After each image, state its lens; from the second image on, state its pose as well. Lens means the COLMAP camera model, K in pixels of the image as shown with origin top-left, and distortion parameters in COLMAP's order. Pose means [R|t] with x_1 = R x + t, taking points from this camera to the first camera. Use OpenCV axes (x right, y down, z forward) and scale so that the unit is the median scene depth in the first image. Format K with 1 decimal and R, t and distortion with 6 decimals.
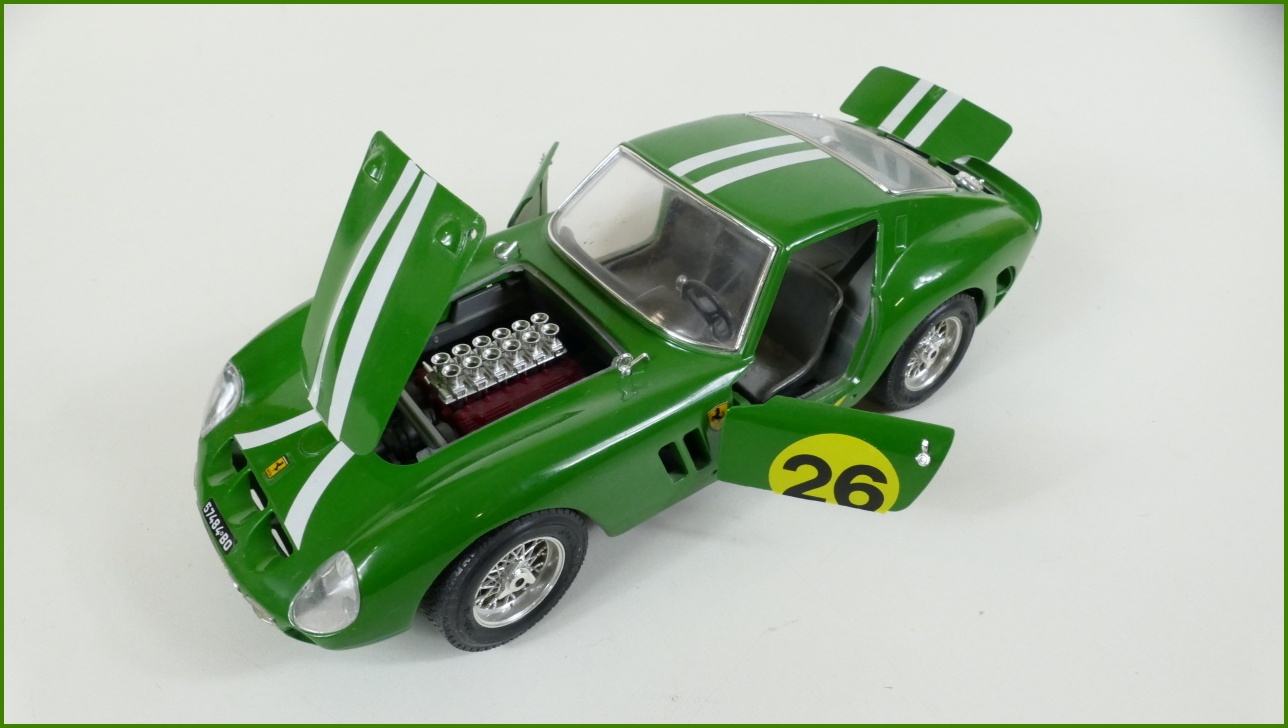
lens RADIAL K [[928.8, 0, 647.4], [0, 928.8, 362.9], [0, 0, 1]] dist [-0.001670, 0.000825]
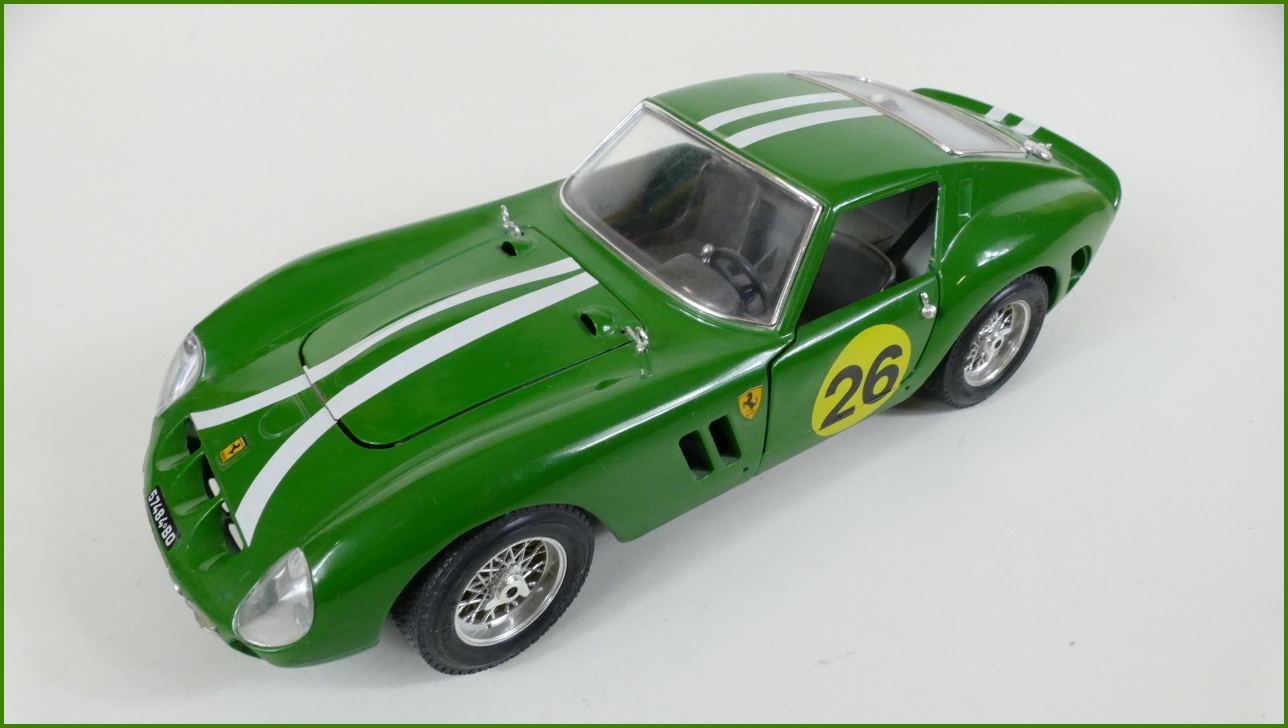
lens RADIAL K [[928.8, 0, 647.4], [0, 928.8, 362.9], [0, 0, 1]] dist [-0.001670, 0.000825]
pose [[0.999339, 0.016916, -0.032169, 0.008334], [-0.017497, 0.999688, -0.017852, 0.036908], [0.031857, 0.018403, 0.999323, 0.140731]]
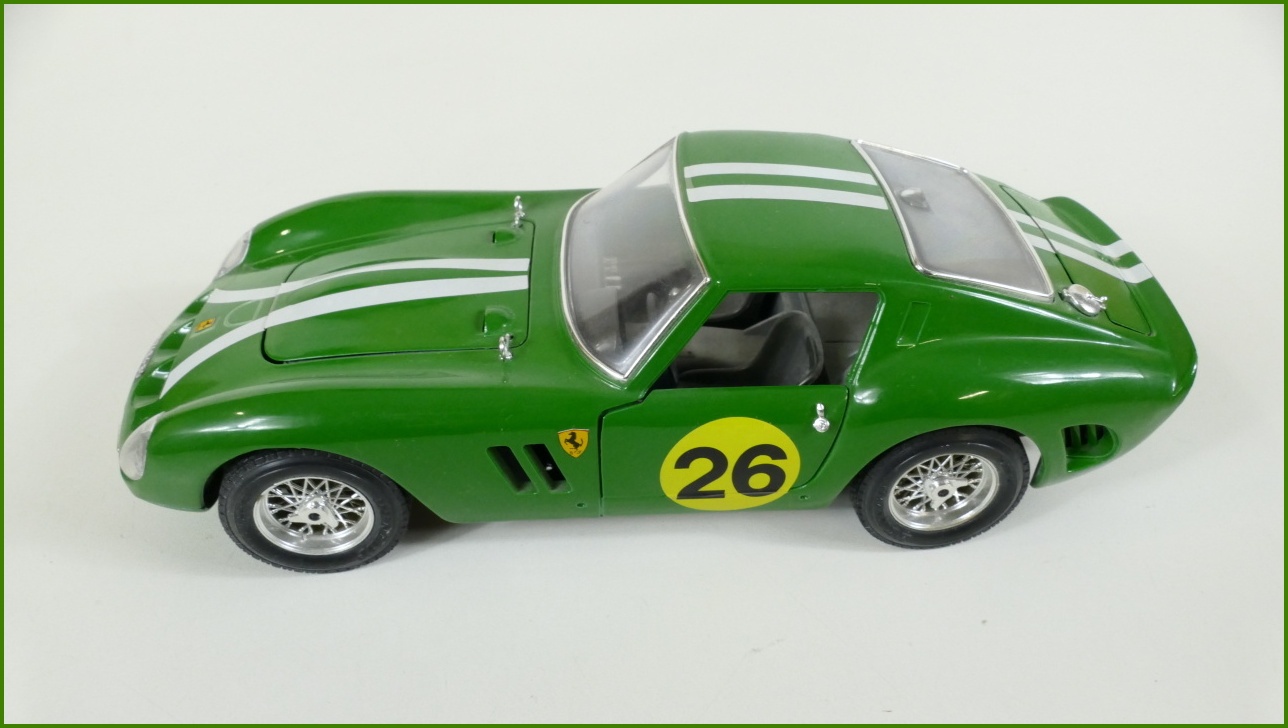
lens RADIAL K [[928.8, 0, 647.4], [0, 928.8, 362.9], [0, 0, 1]] dist [-0.001670, 0.000825]
pose [[0.842111, 0.344758, -0.414717, 0.457297], [-0.346682, 0.935106, 0.073402, -0.096769], [0.413110, 0.081962, 0.906985, 0.225437]]
